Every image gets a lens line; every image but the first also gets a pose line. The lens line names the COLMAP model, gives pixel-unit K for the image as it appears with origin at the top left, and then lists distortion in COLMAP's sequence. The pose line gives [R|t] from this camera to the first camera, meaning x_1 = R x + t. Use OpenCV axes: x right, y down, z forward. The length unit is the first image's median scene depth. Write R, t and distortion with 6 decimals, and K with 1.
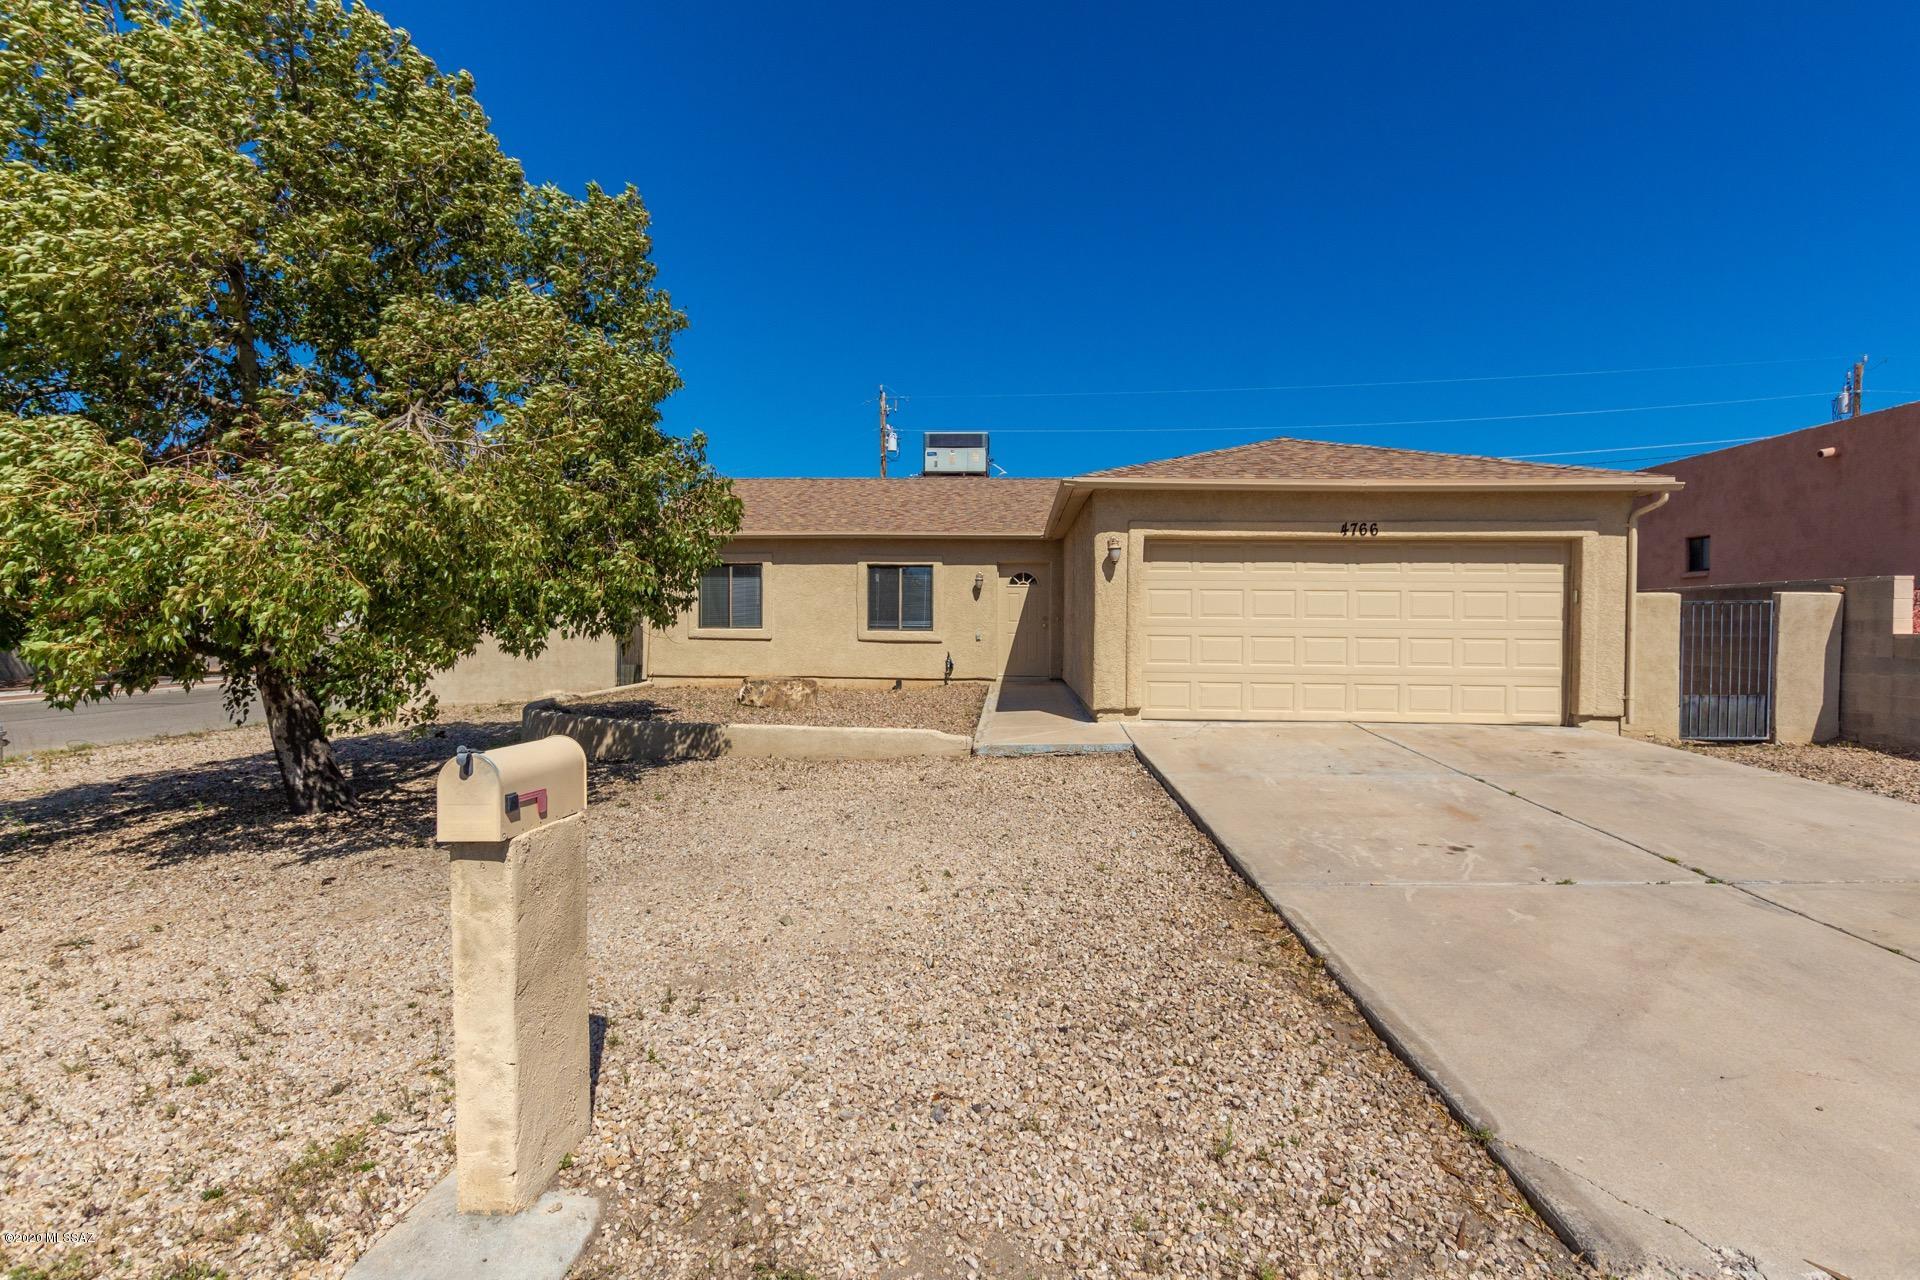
lens RADIAL K [[985.8, 0, 975.4], [0, 985.8, 623.2], [0, 0, 1]] dist [0.005841, 0.000025]
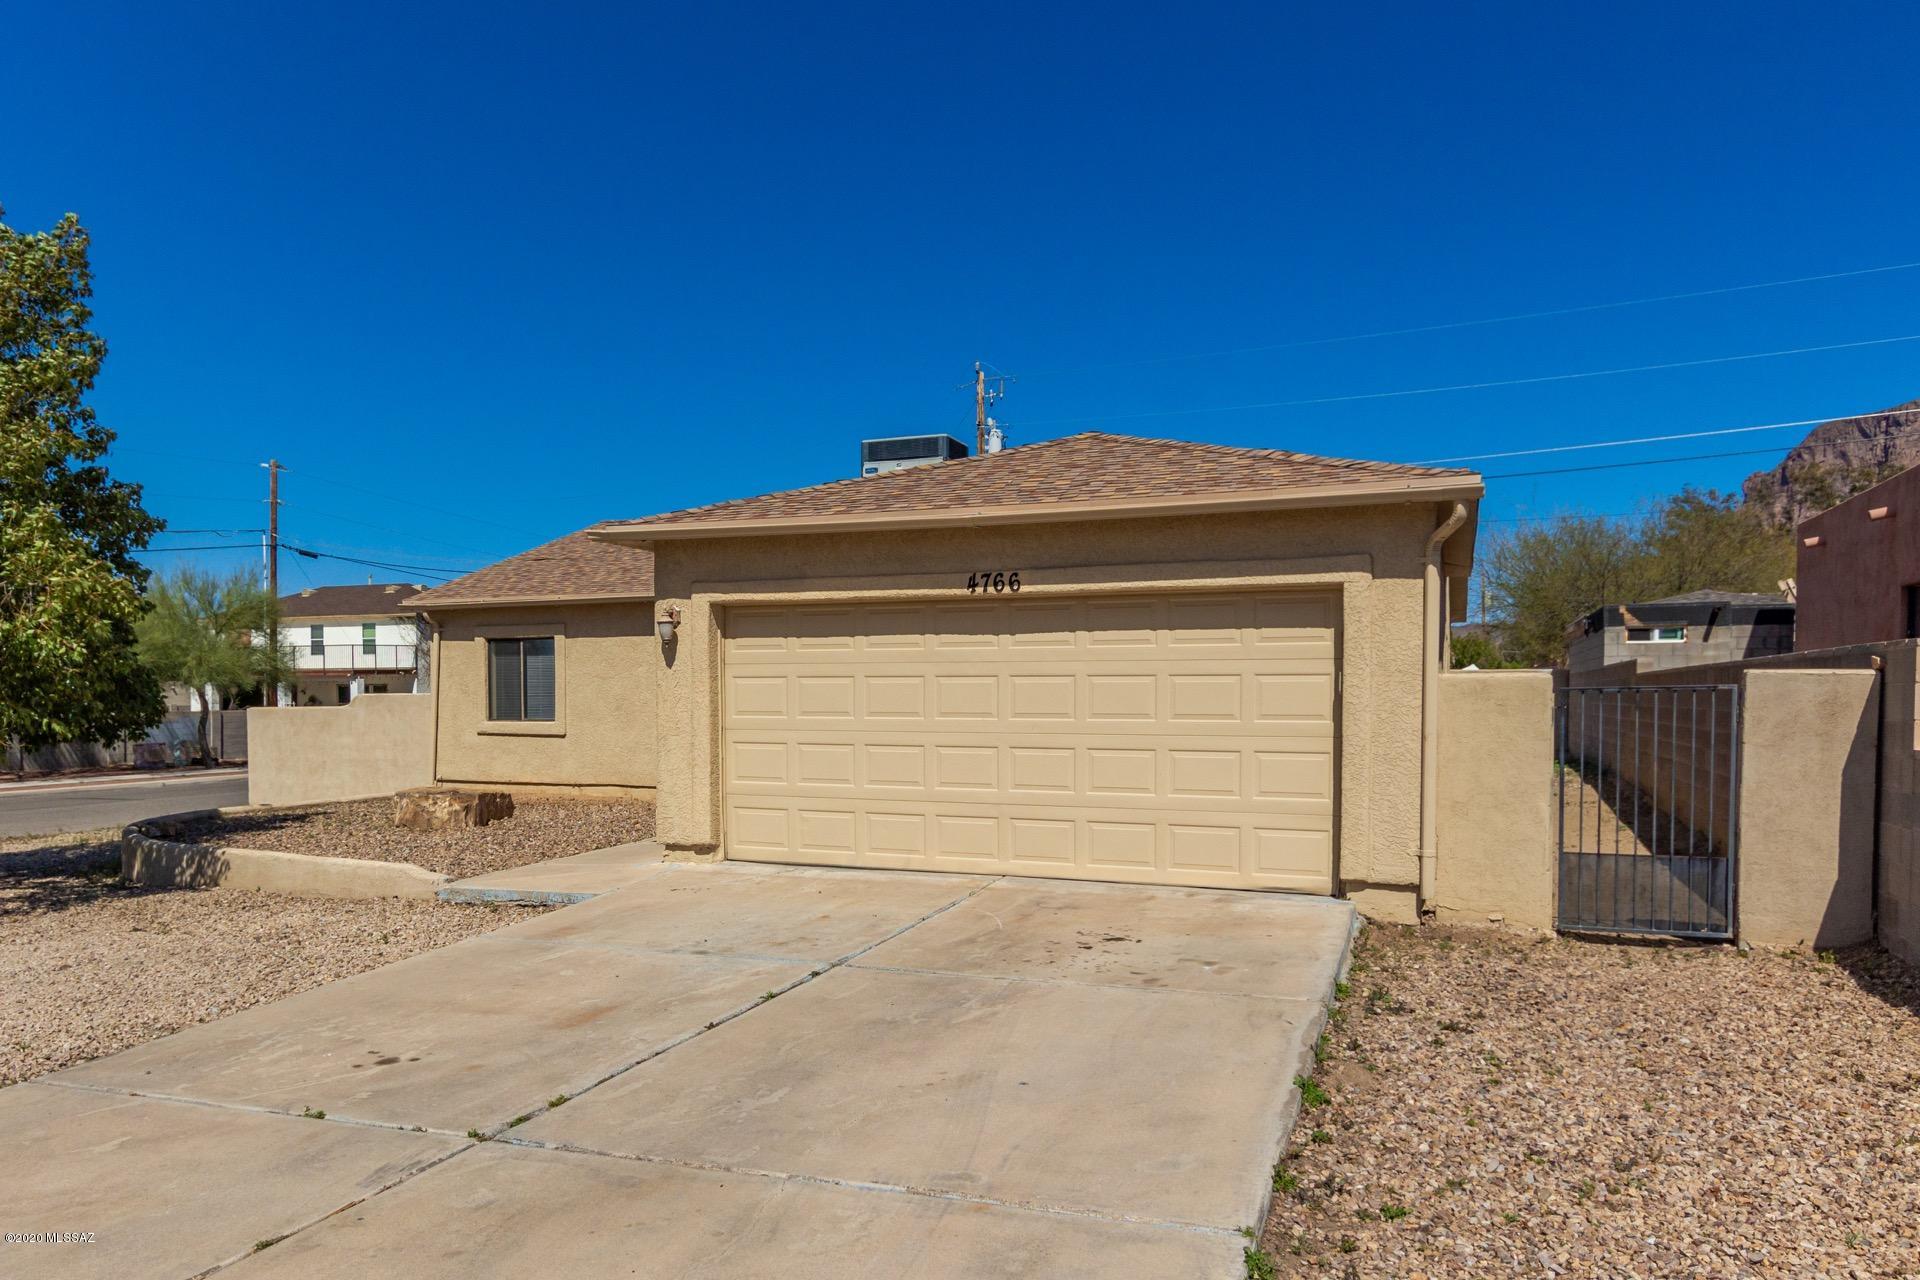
lens RADIAL K [[1475.7, 0, 954.6], [0, 1475.7, 659.5], [0, 0, 1]] dist [-0.004071, 0.002887]
pose [[0.923517, -0.015287, -0.383253, 0.725723], [0.007706, 0.999743, -0.021308, -0.022880], [0.383481, 0.016725, 0.923397, 0.081337]]
